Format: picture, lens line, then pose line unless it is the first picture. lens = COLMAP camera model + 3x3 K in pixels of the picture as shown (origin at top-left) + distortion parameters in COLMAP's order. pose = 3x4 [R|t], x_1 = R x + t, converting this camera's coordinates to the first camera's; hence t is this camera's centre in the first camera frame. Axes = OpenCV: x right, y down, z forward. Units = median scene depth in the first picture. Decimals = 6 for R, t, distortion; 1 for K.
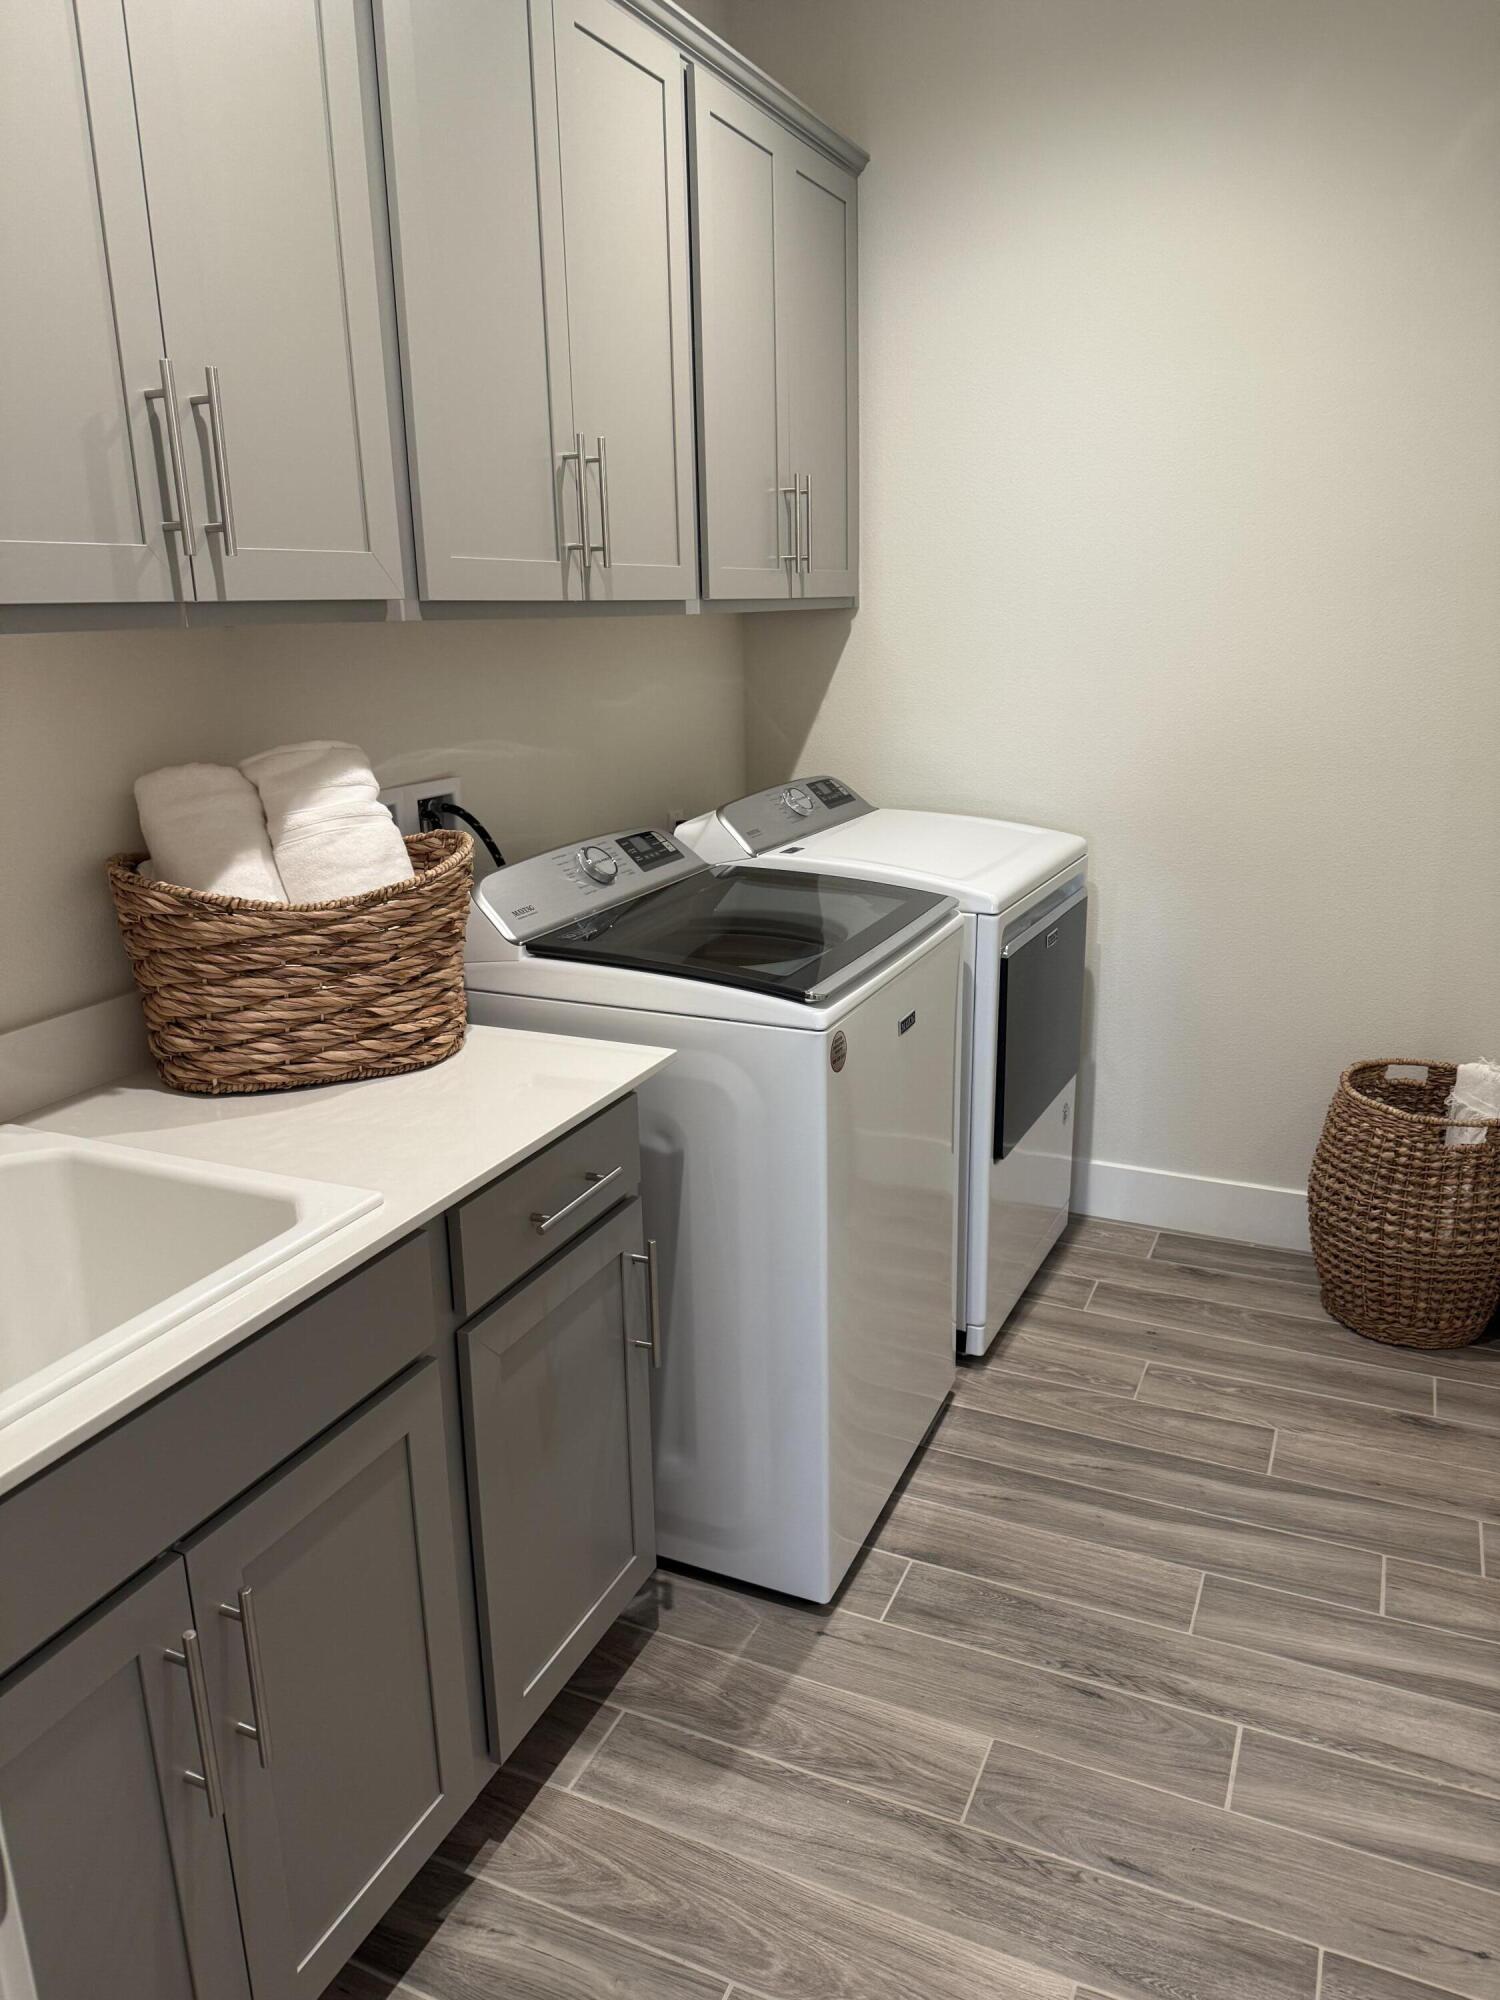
lens RADIAL K [[1403.8, 0, 753.5], [0, 1403.8, 996.0], [0, 0, 1]] dist [0.026992, -0.036068]
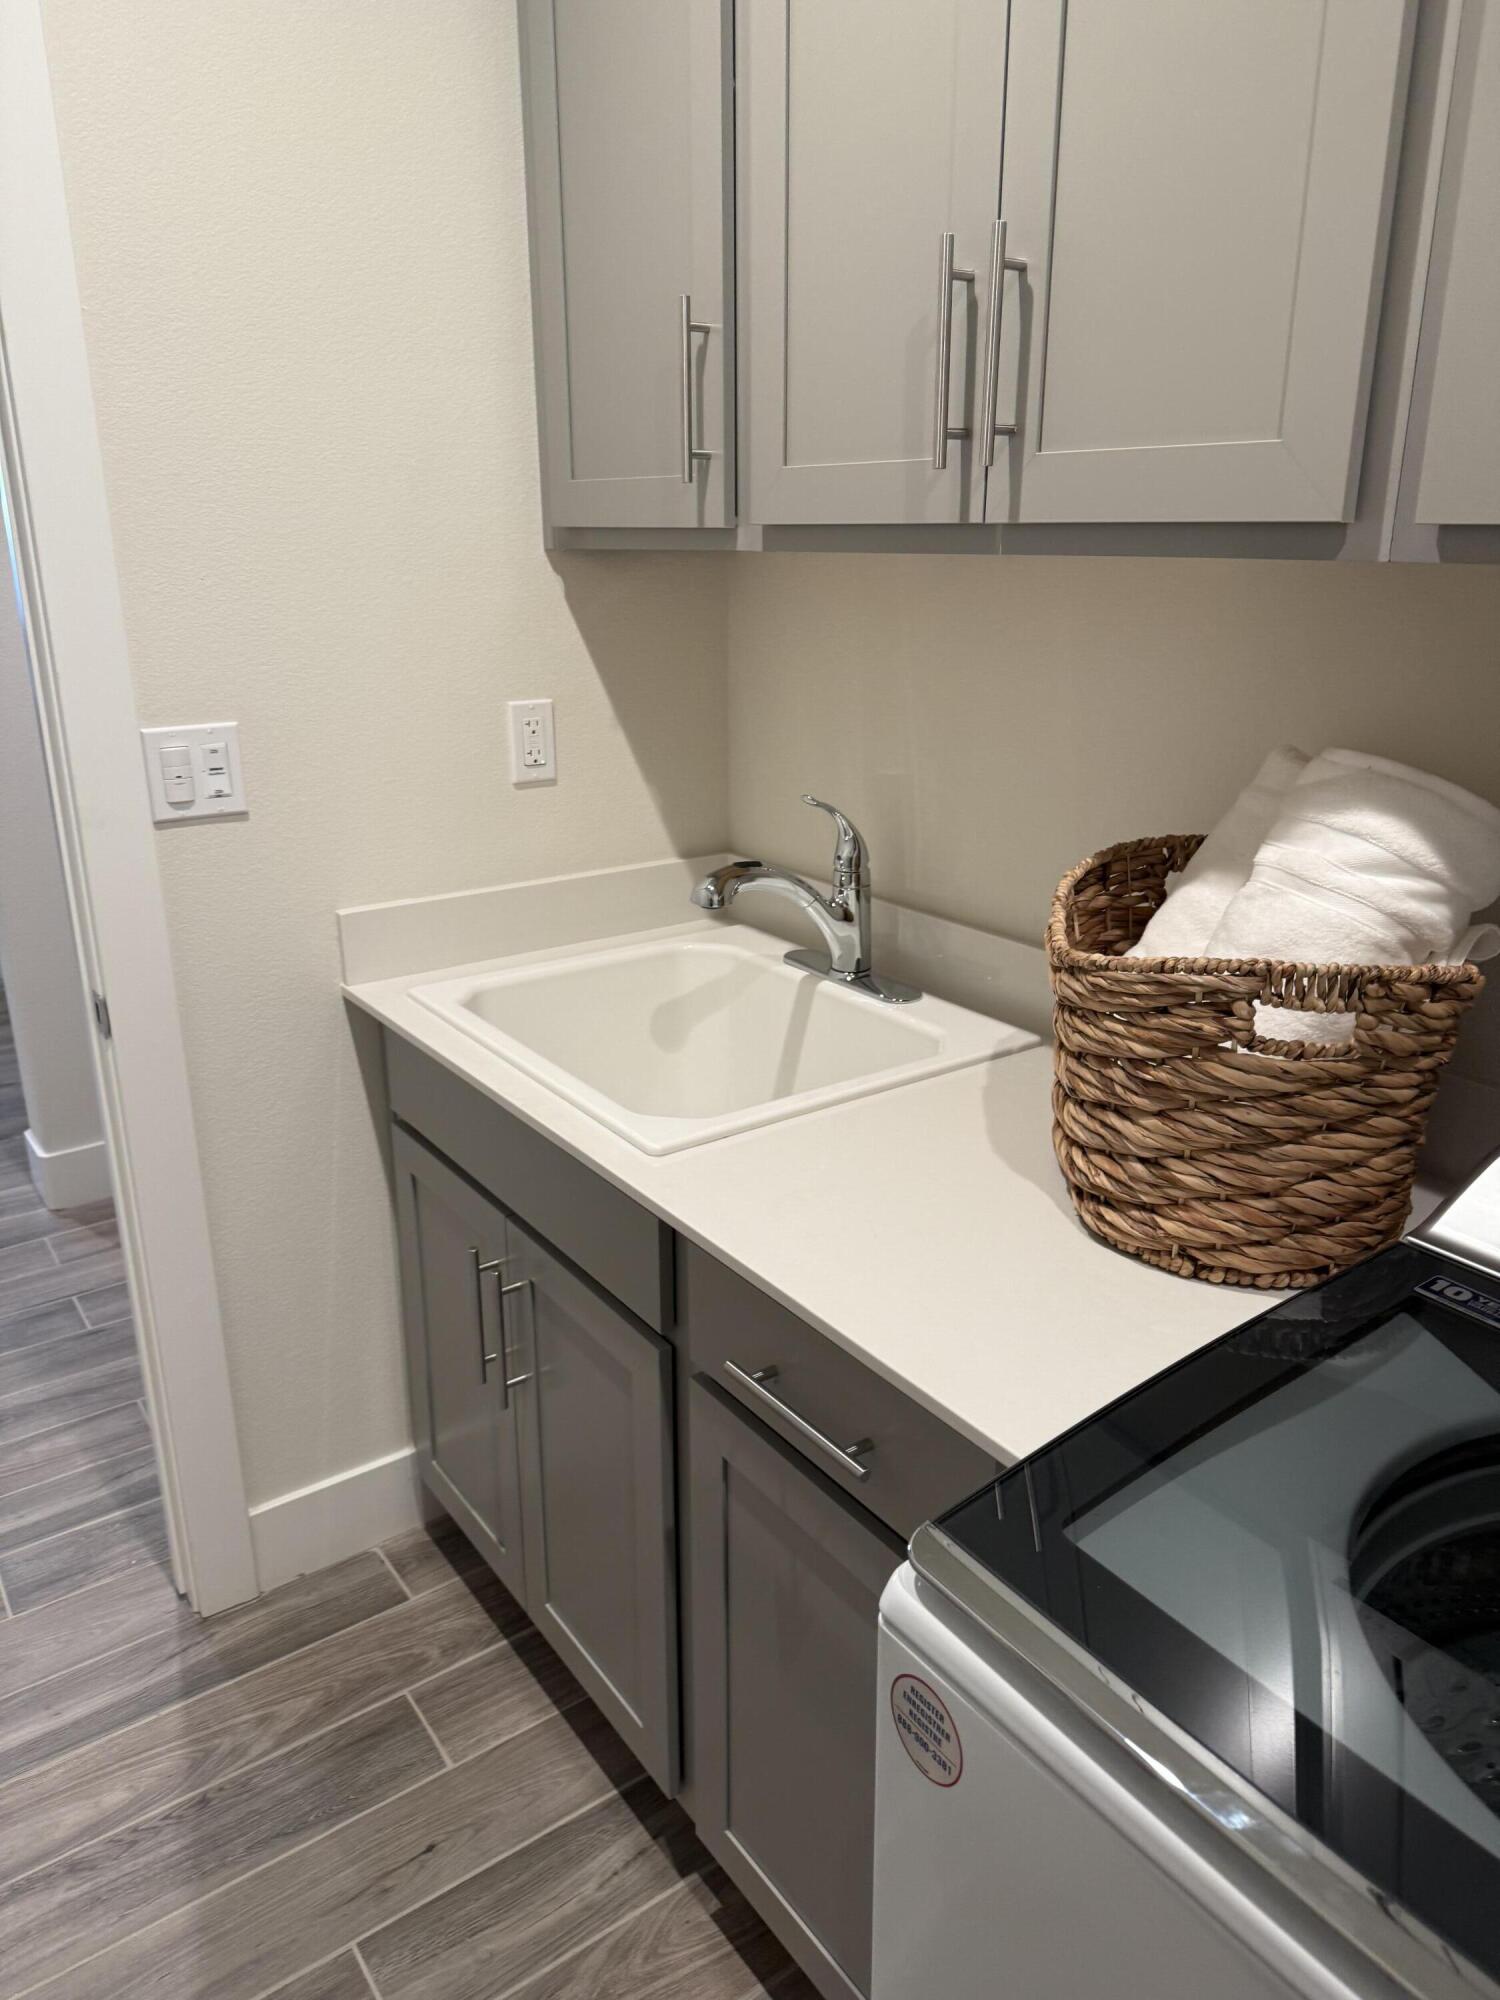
lens RADIAL K [[1403.8, 0, 750.1], [0, 1403.8, 1007.9], [0, 0, 1]] dist [0.026992, -0.036068]
pose [[-0.497064, 0.295689, -0.815779, 0.406668], [-0.228001, 0.862604, 0.451586, -0.346194], [0.837223, 0.410466, -0.361352, 1.196370]]
